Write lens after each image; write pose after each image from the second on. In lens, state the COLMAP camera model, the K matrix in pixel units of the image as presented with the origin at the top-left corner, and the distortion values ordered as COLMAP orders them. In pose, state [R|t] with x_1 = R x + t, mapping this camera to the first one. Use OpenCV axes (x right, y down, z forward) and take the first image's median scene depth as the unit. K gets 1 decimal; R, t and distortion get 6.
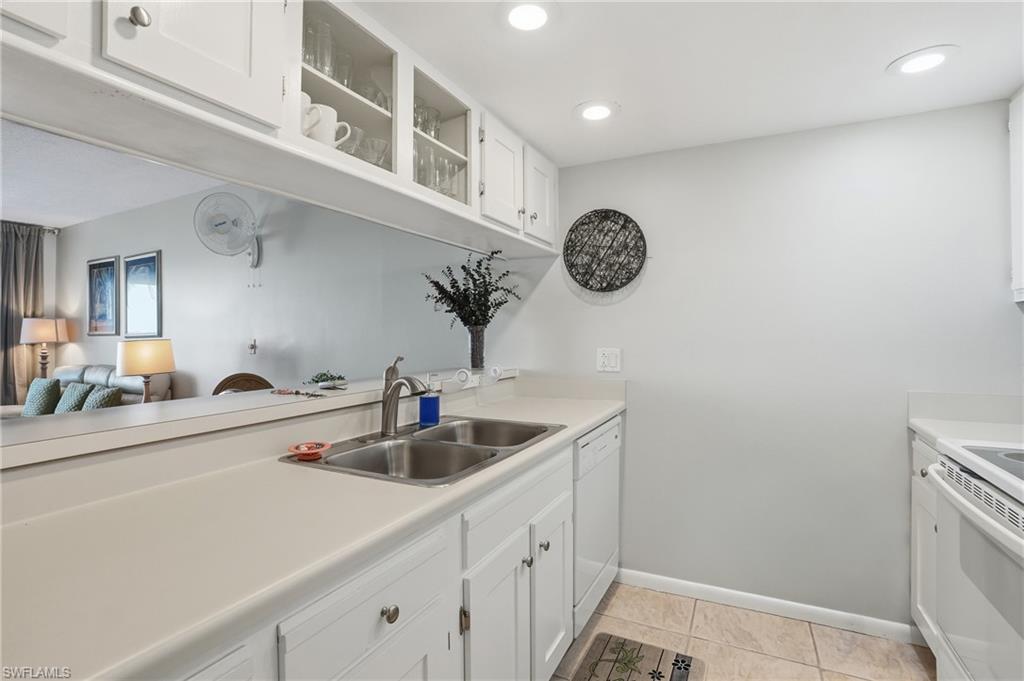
lens RADIAL K [[481.2, 0, 511.0], [0, 481.2, 340.3], [0, 0, 1]] dist [-0.039665, 0.009026]
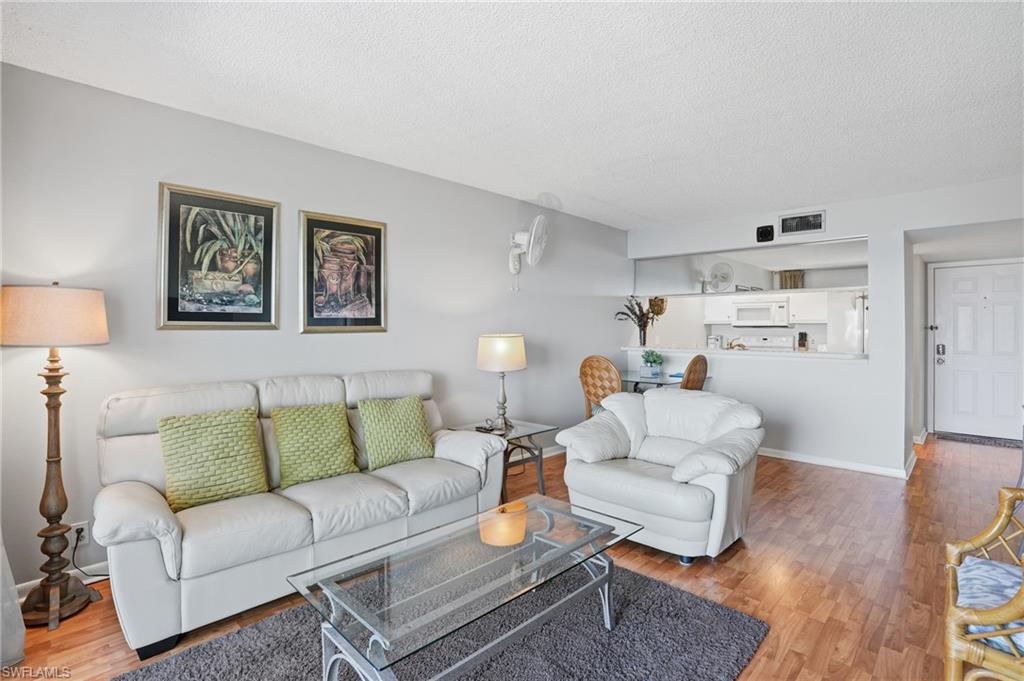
lens RADIAL K [[481.2, 0, 510.2], [0, 481.2, 330.6], [0, 0, 1]] dist [-0.039665, 0.009026]
pose [[0.318888, -0.000264, 0.947792, -1.302029], [0.001582, 0.999999, -0.000254, -0.007436], [-0.947791, 0.001580, 0.318888, 0.484709]]
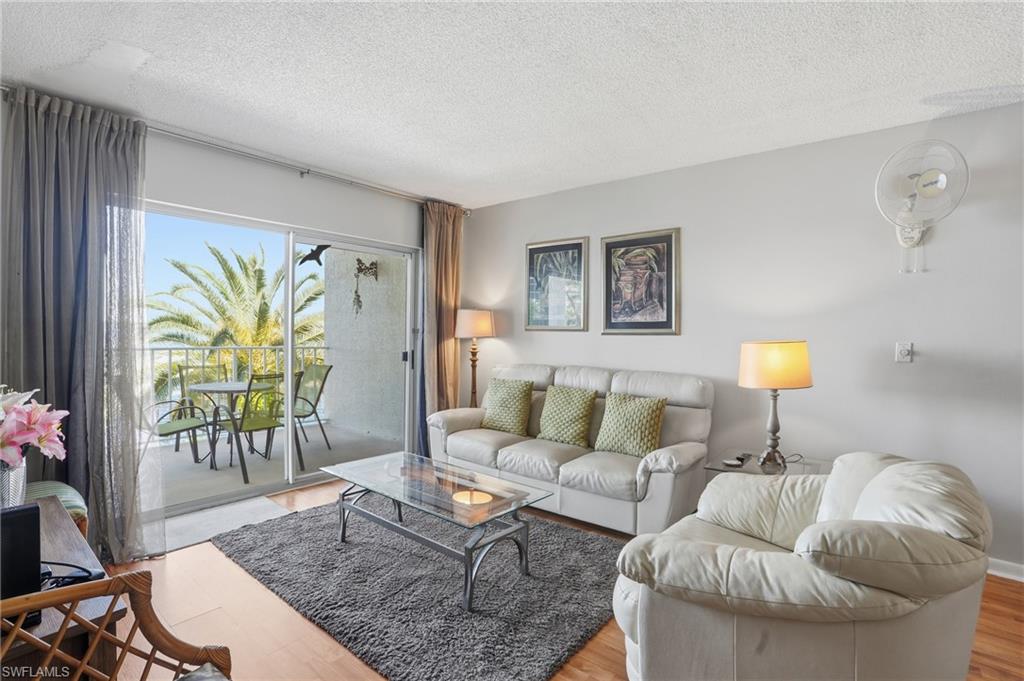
lens RADIAL K [[481.2, 0, 505.3], [0, 481.2, 342.6], [0, 0, 1]] dist [-0.039665, 0.009026]
pose [[0.976981, 0.022766, -0.212107, -0.766626], [-0.019350, 0.999648, 0.018166, -0.002416], [0.212446, -0.013644, 0.977078, 0.116736]]
